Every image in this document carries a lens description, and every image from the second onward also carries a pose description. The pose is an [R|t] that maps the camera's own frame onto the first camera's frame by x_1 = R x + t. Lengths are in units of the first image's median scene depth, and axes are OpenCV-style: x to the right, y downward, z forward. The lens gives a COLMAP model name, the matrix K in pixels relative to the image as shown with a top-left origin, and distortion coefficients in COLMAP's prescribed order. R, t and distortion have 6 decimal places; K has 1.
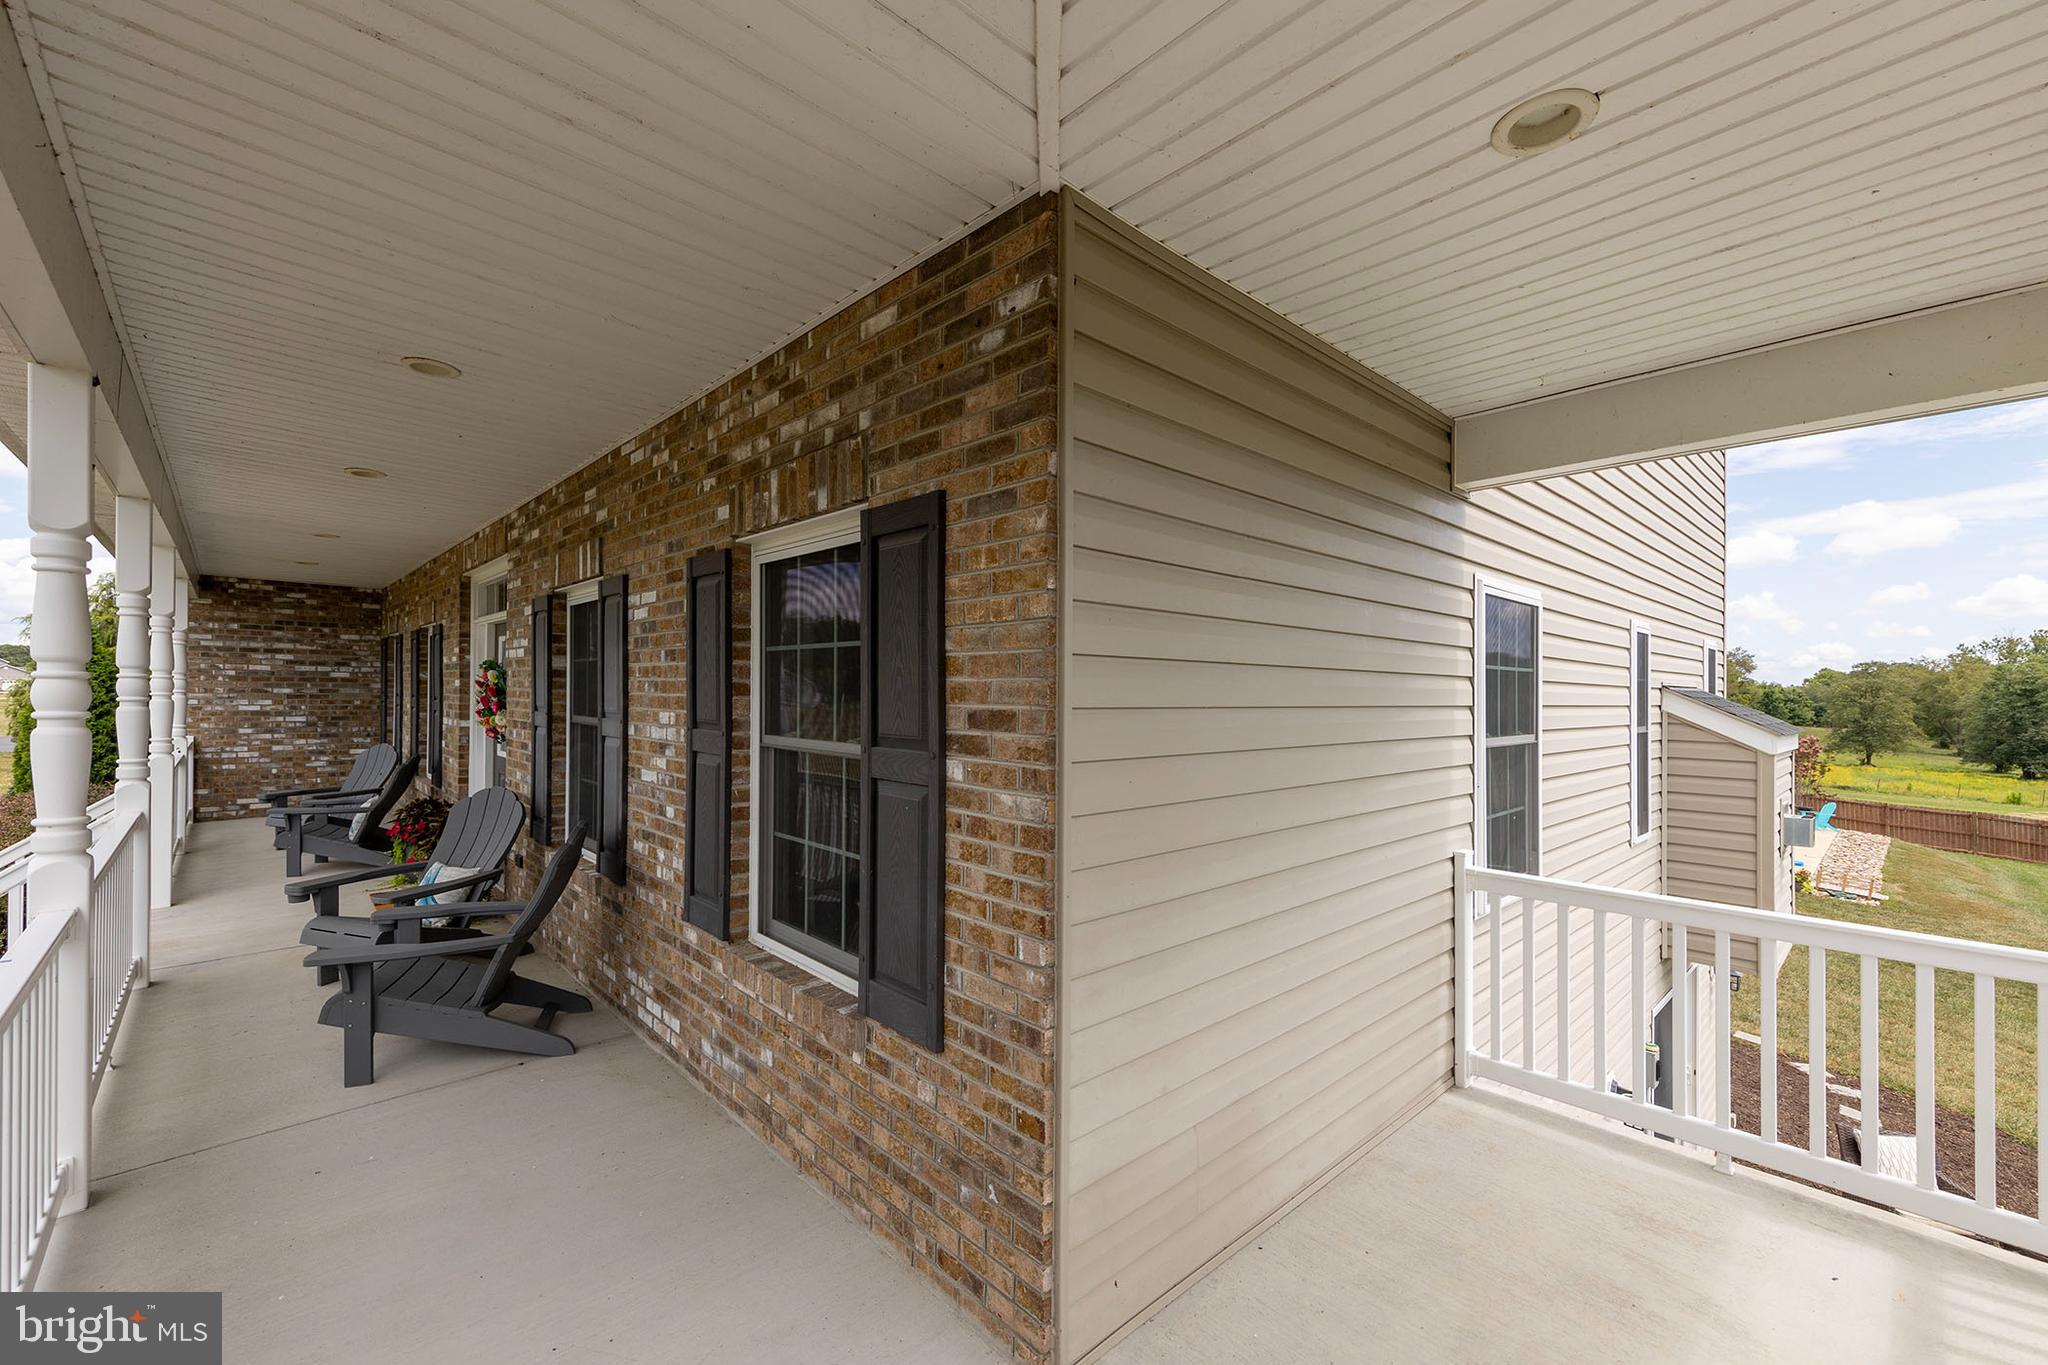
lens RADIAL K [[860.4, 0, 1049.7], [0, 860.4, 696.8], [0, 0, 1]] dist [0.002489, -0.000203]
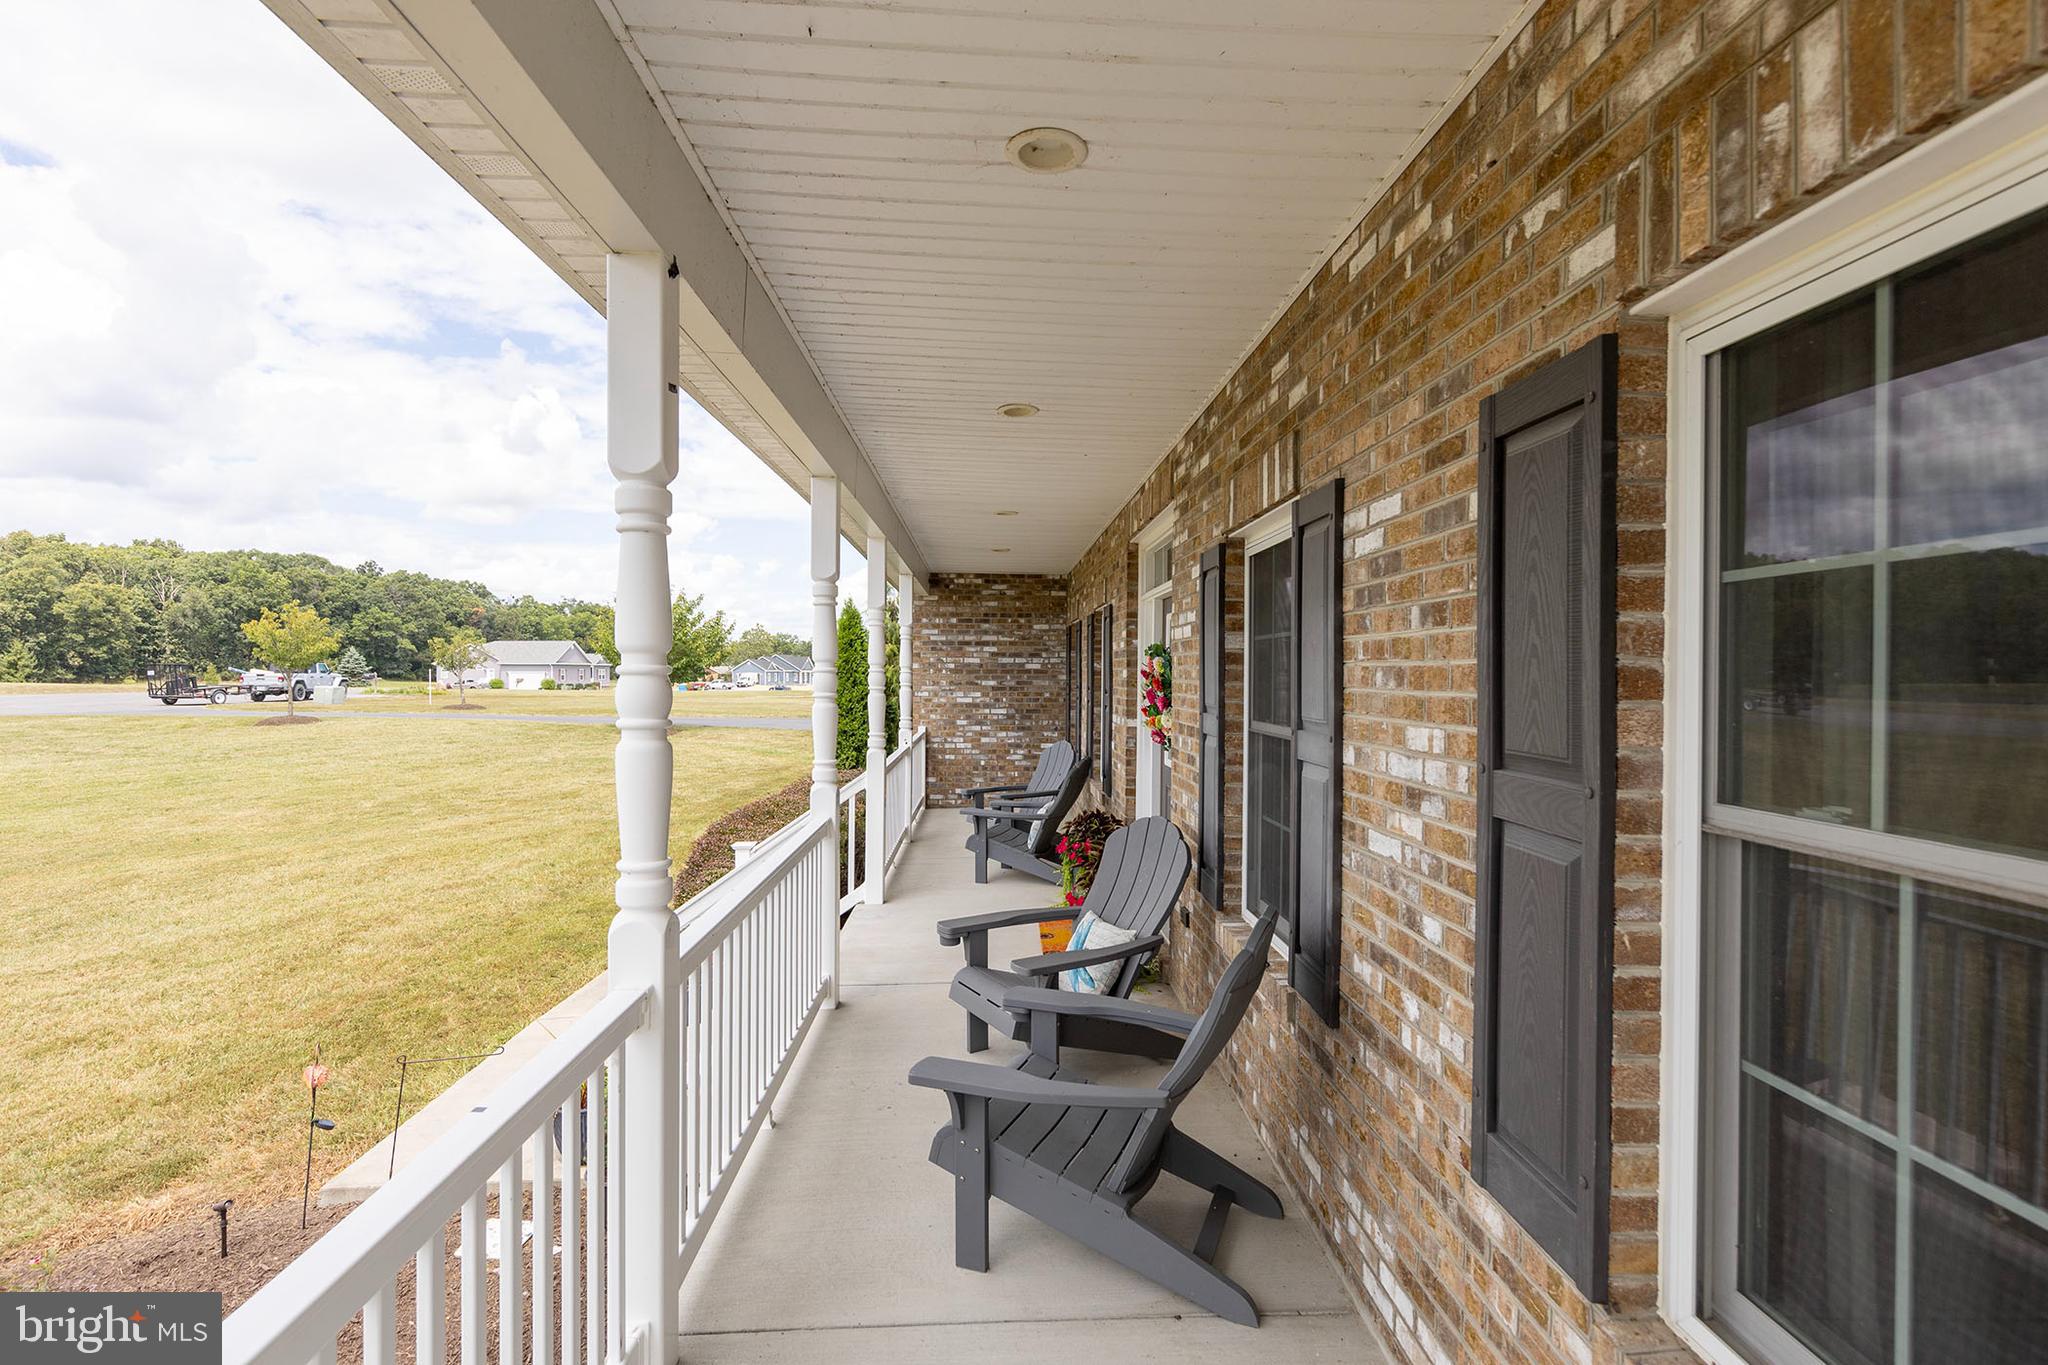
lens RADIAL K [[962.7, 0, 1009.7], [0, 962.7, 702.2], [0, 0, 1]] dist [0.015547, -0.000014]
pose [[0.733344, 0.009593, -0.679790, -0.195681], [0.002463, 0.999856, 0.016767, -0.006104], [0.679853, -0.013971, 0.733216, 0.344926]]
